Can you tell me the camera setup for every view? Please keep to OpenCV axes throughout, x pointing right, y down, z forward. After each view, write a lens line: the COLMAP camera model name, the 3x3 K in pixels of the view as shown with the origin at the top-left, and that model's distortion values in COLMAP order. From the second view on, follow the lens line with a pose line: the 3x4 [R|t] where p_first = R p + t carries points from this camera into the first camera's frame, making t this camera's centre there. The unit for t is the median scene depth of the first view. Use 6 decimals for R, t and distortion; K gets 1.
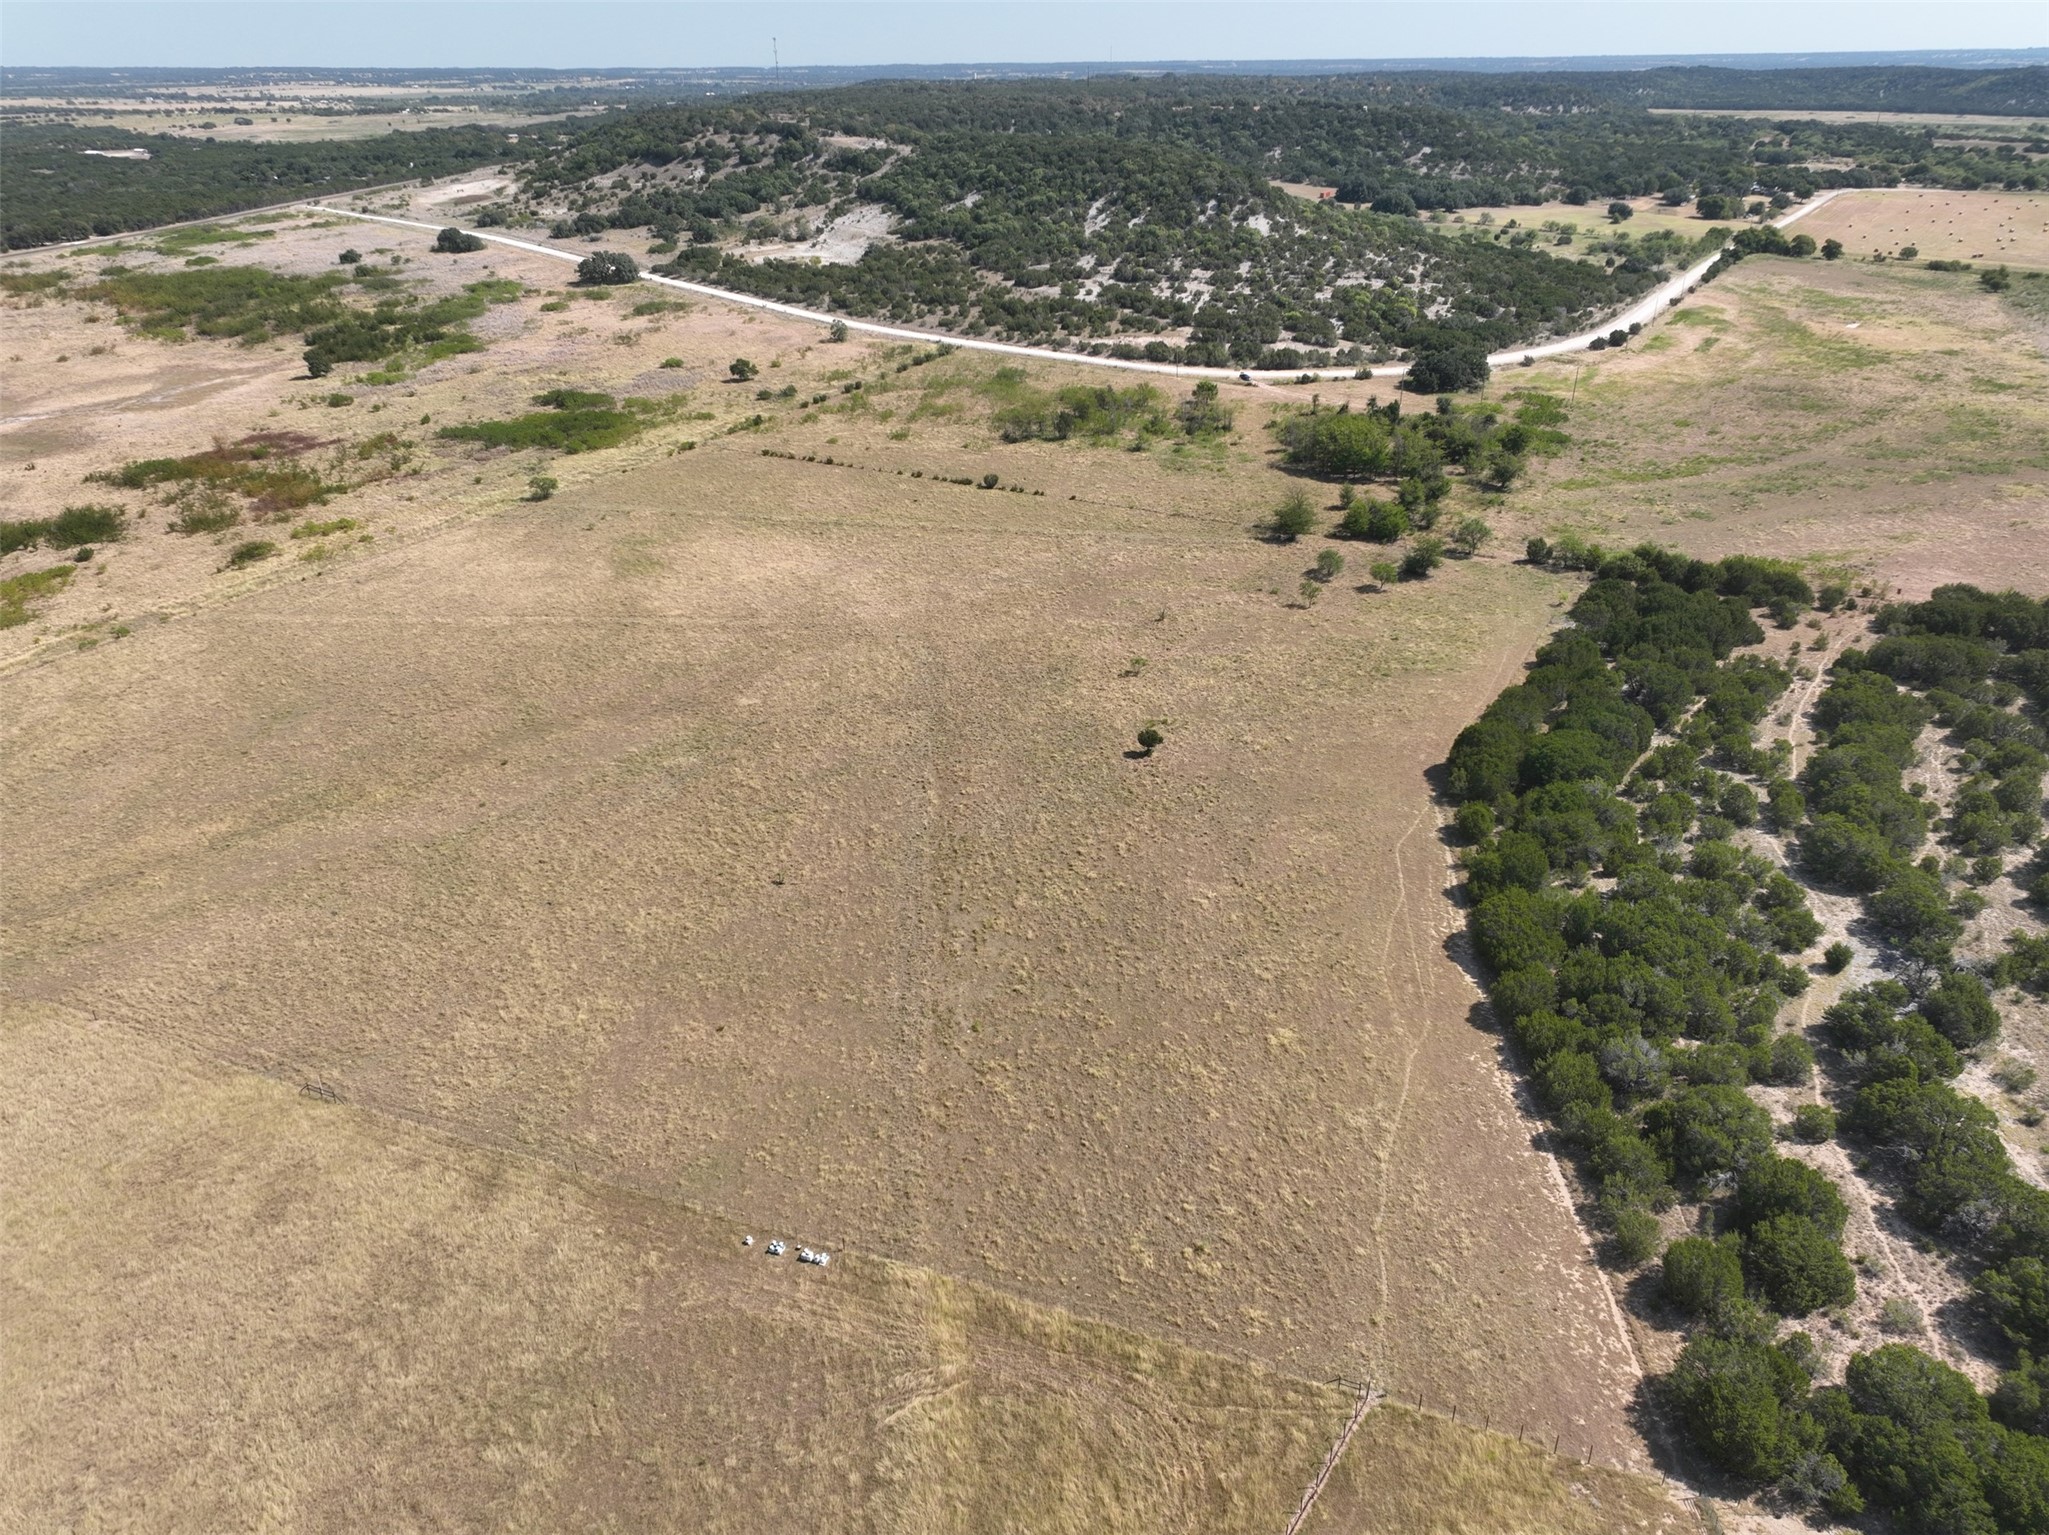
lens RADIAL K [[1433.2, 0, 1031.6], [0, 1433.2, 768.8], [0, 0, 1]] dist [-0.006513, 0.026002]
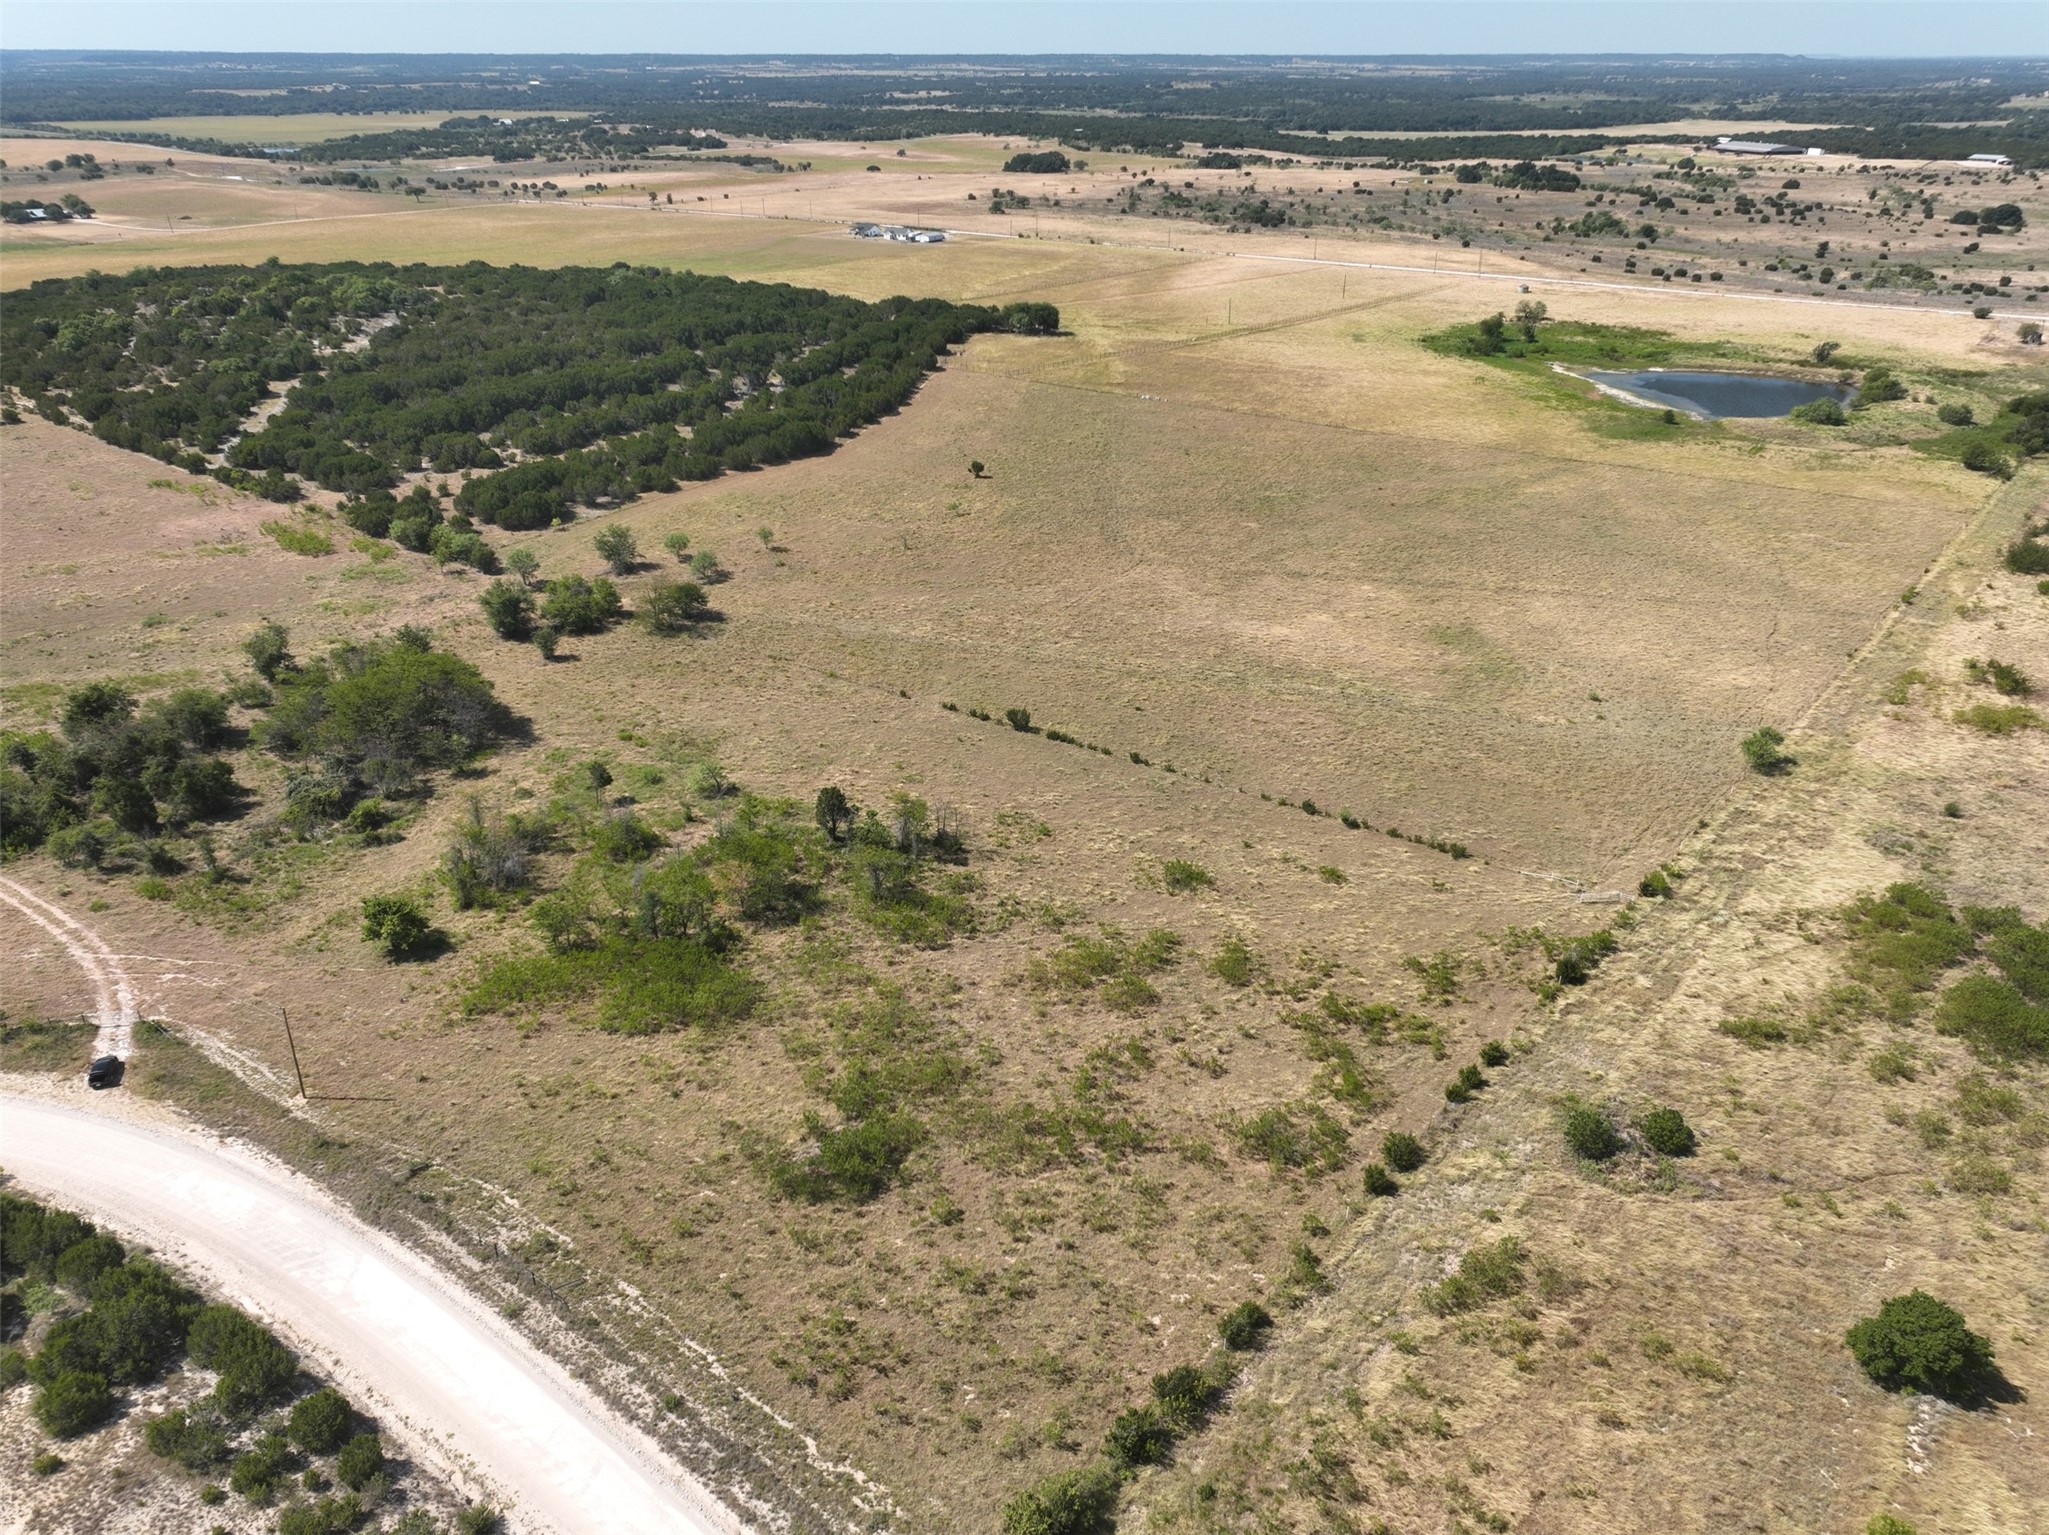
lens RADIAL K [[1433.2, 0, 1031.6], [0, 1433.2, 768.8], [0, 0, 1]] dist [-0.006513, 0.026002]
pose [[-0.993687, -0.041975, 0.104040, -0.100964], [0.057558, 0.605273, 0.793934, -0.685967], [-0.096299, 0.794910, -0.599036, 1.398229]]
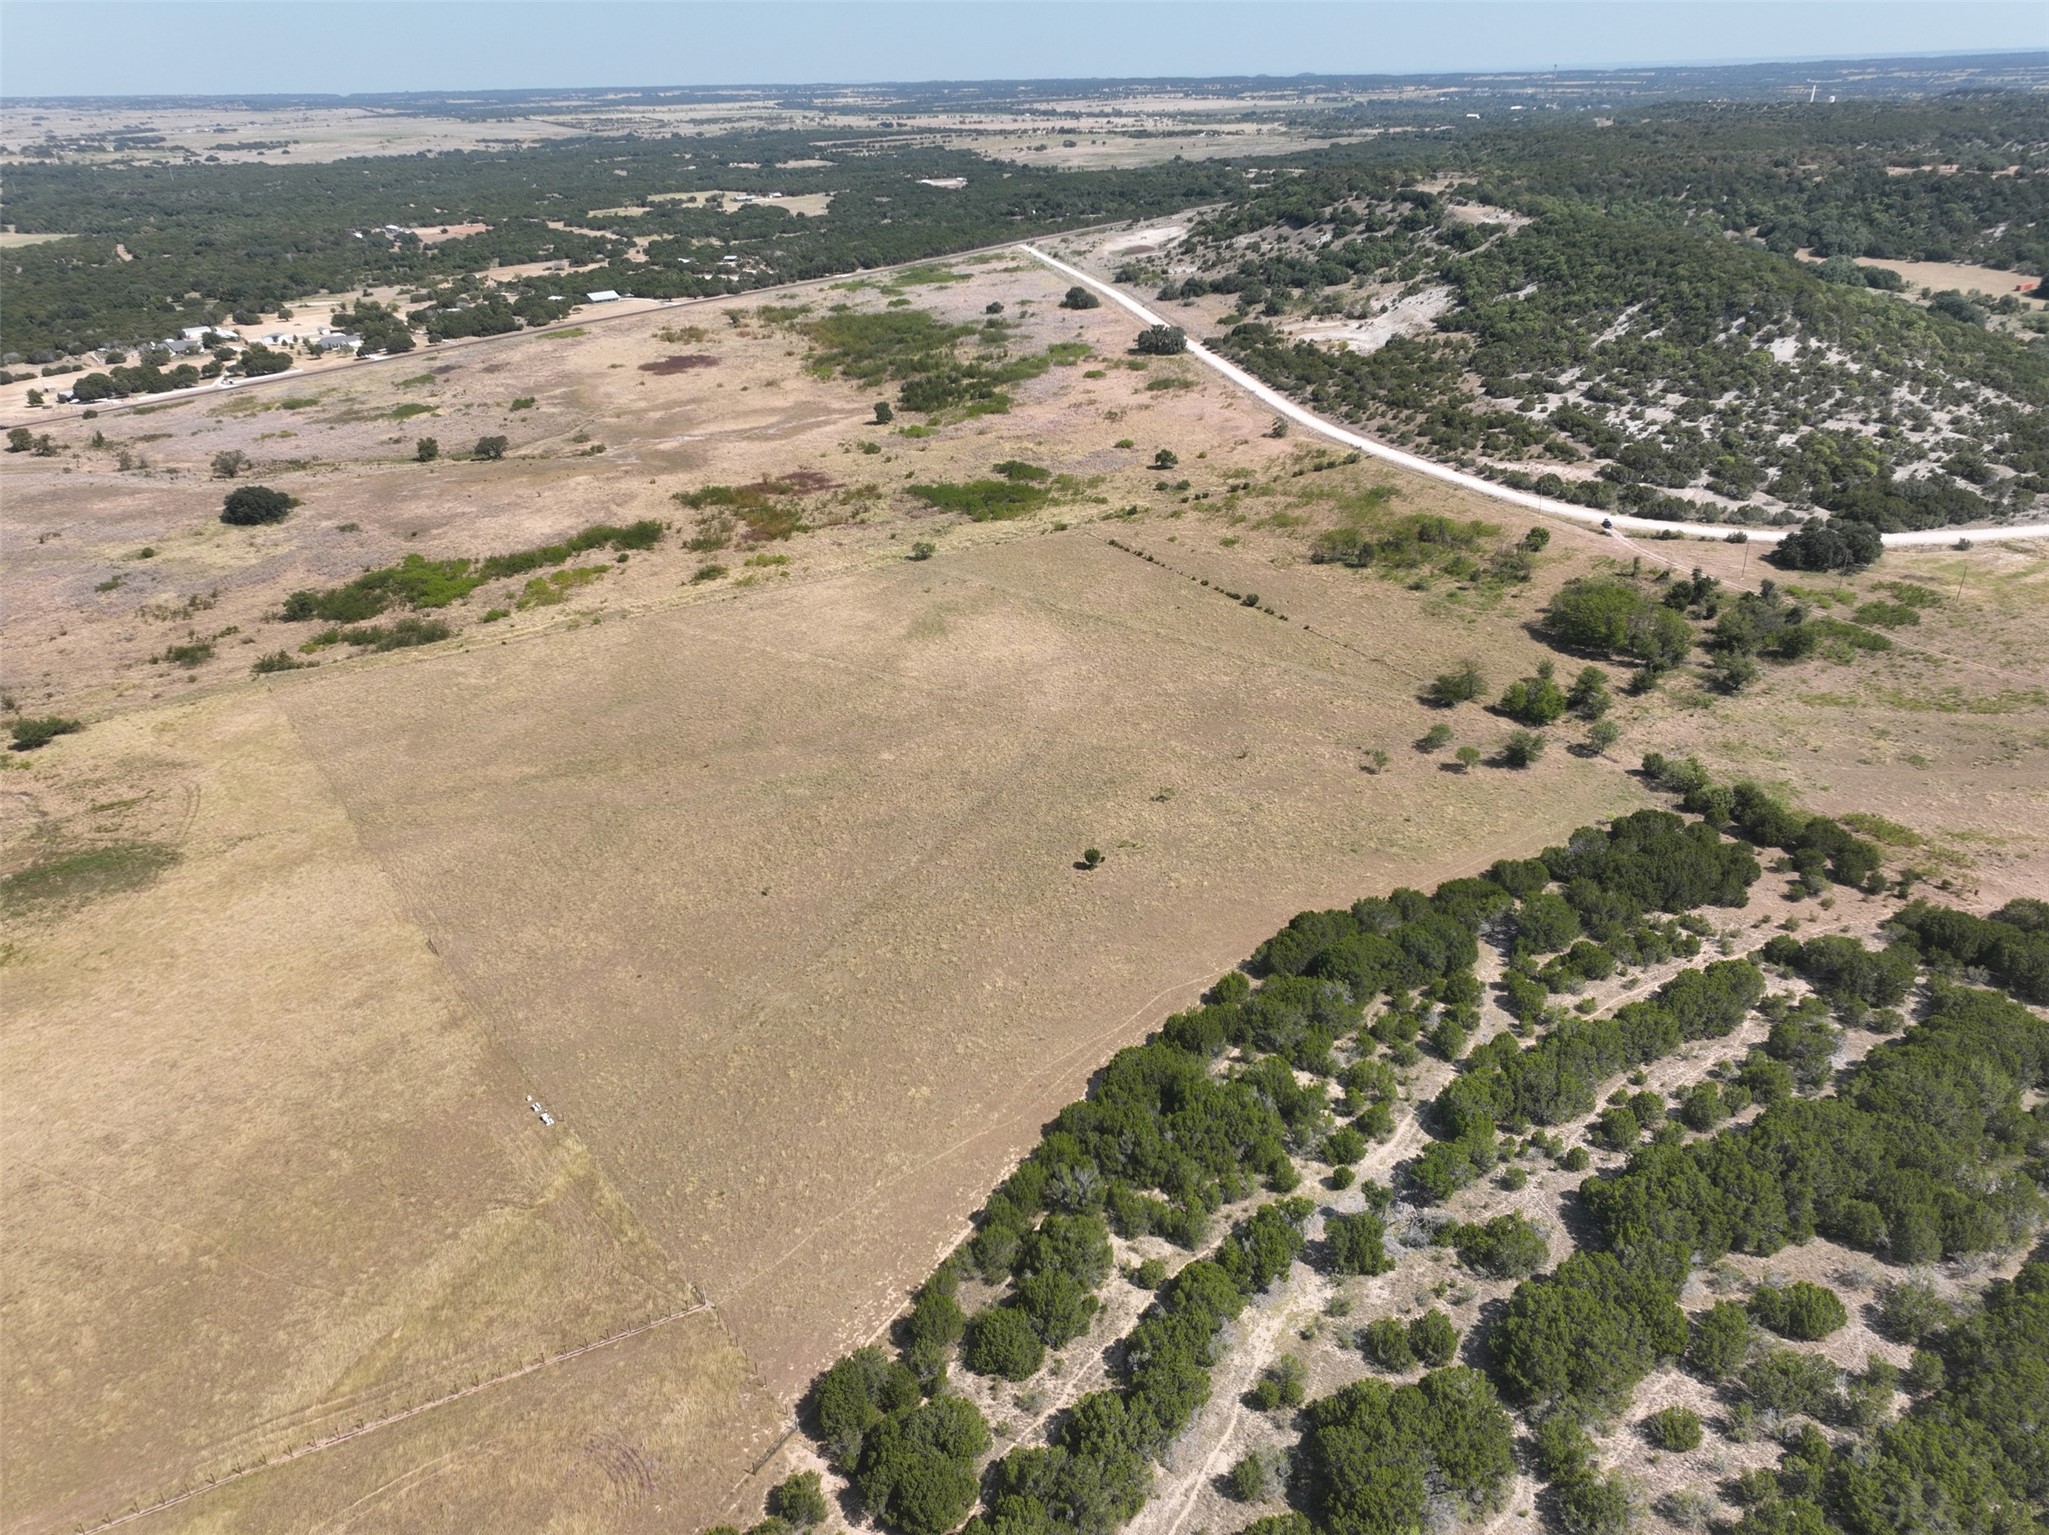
lens RADIAL K [[1430.4, 0, 1031.8], [0, 1430.4, 771.2], [0, 0, 1]] dist [-0.002395, 0.017781]
pose [[0.865898, 0.210744, -0.453661, 0.365271], [-0.209411, 0.976344, 0.053849, -0.093258], [0.454277, 0.048374, 0.889546, -0.082471]]
